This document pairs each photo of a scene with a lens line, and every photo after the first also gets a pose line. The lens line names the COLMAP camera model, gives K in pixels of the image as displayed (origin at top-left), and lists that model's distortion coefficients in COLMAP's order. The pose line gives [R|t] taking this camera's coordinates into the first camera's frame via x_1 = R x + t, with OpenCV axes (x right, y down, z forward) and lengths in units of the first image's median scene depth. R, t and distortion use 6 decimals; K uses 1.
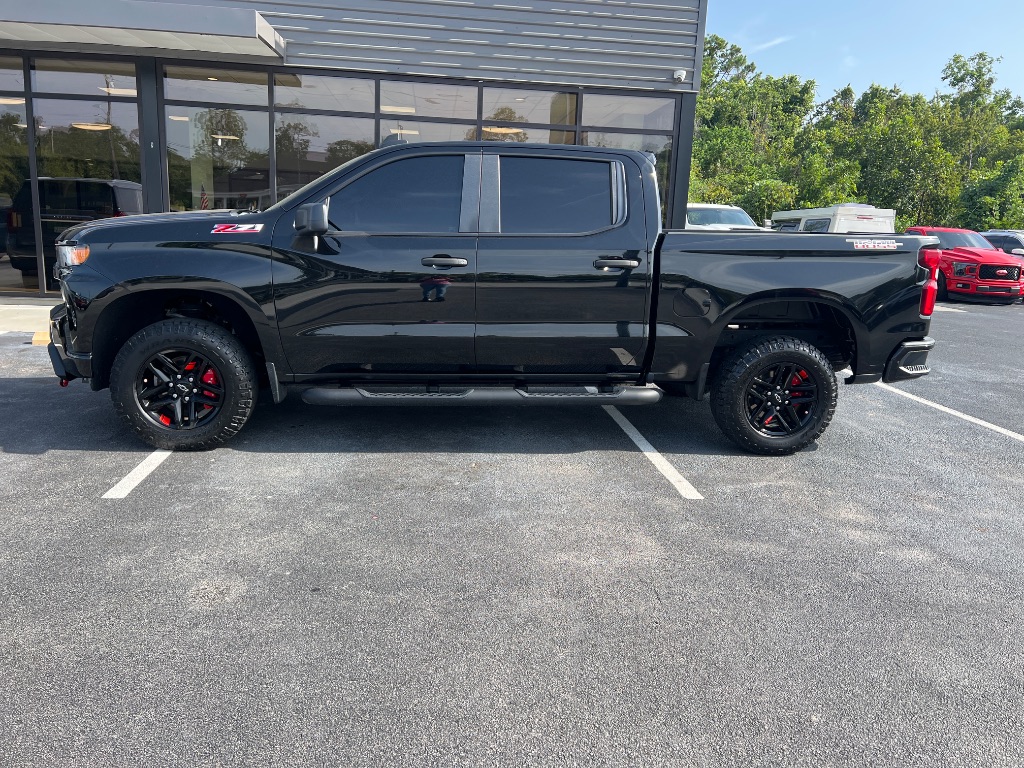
lens RADIAL K [[781.4, 0, 512.0], [0, 781.4, 384.0], [0, 0, 1]] dist [0.050019, -0.053423]
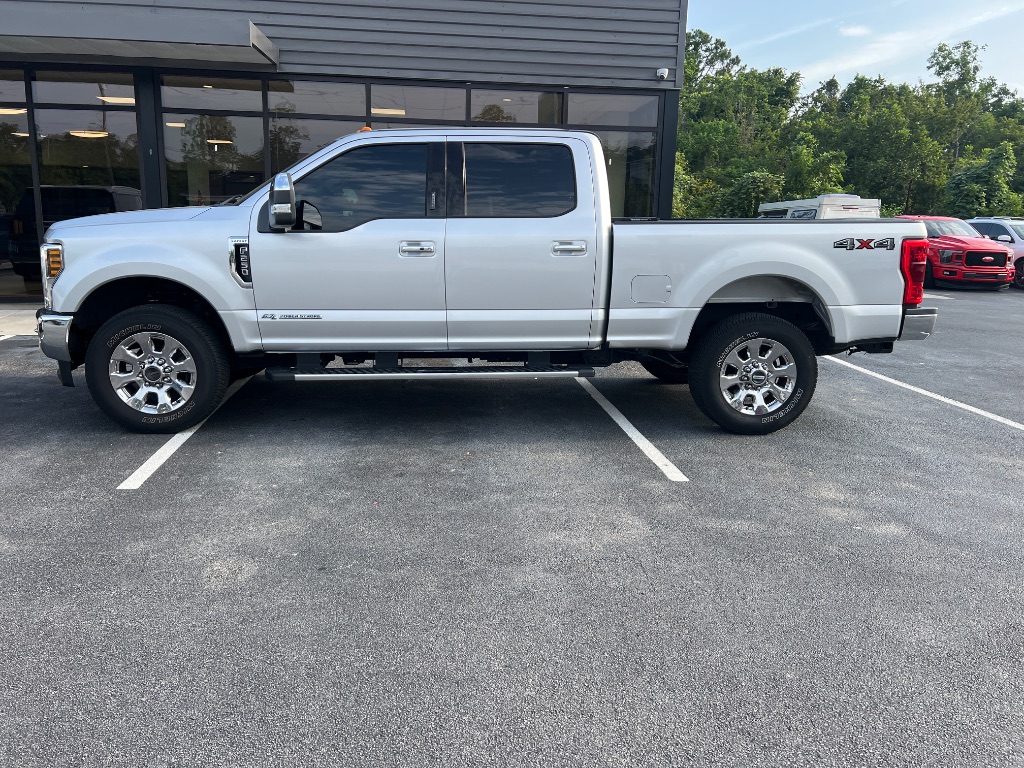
lens RADIAL K [[775.1, 0, 497.1], [0, 775.1, 379.9], [0, 0, 1]] dist [0.063226, -0.070766]
pose [[0.999780, -0.018319, -0.010218, 0.001171], [0.018318, 0.999832, -0.000205, 0.003825], [0.010220, 0.000017, 0.999948, -0.021118]]
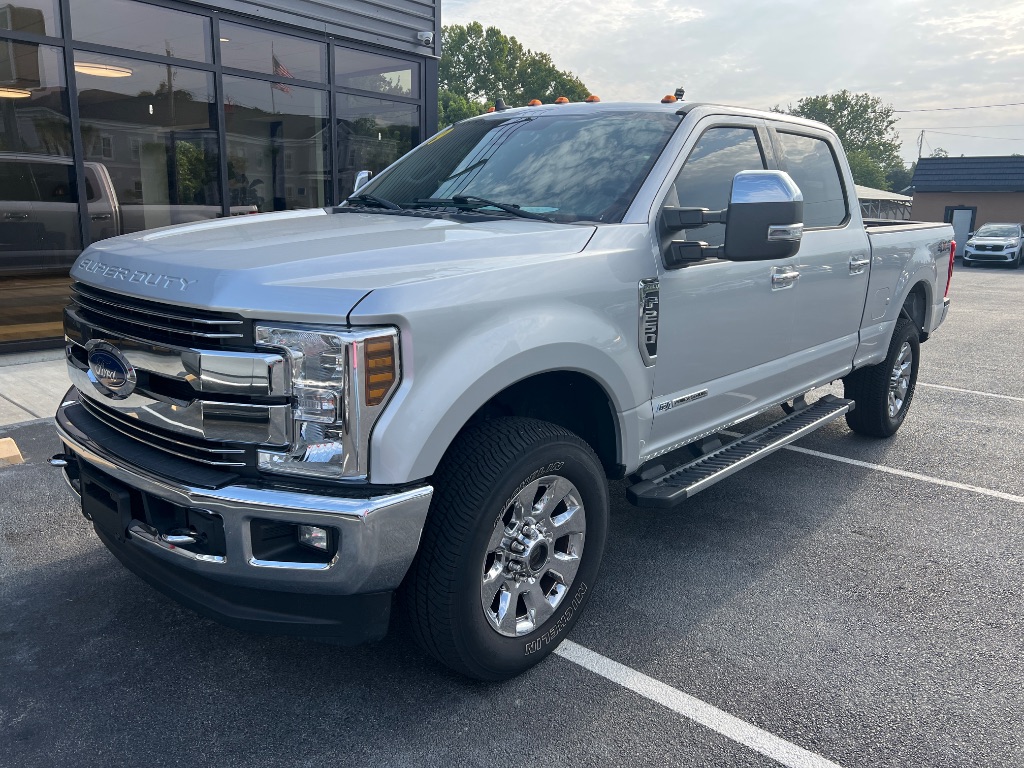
lens RADIAL K [[781.4, 0, 512.0], [0, 781.4, 384.0], [0, 0, 1]] dist [0.050019, -0.053423]
pose [[0.729395, -0.171715, 0.662191, -0.461055], [0.137835, 0.985021, 0.103606, -0.103968], [-0.670063, 0.015704, 0.742139, 0.347500]]
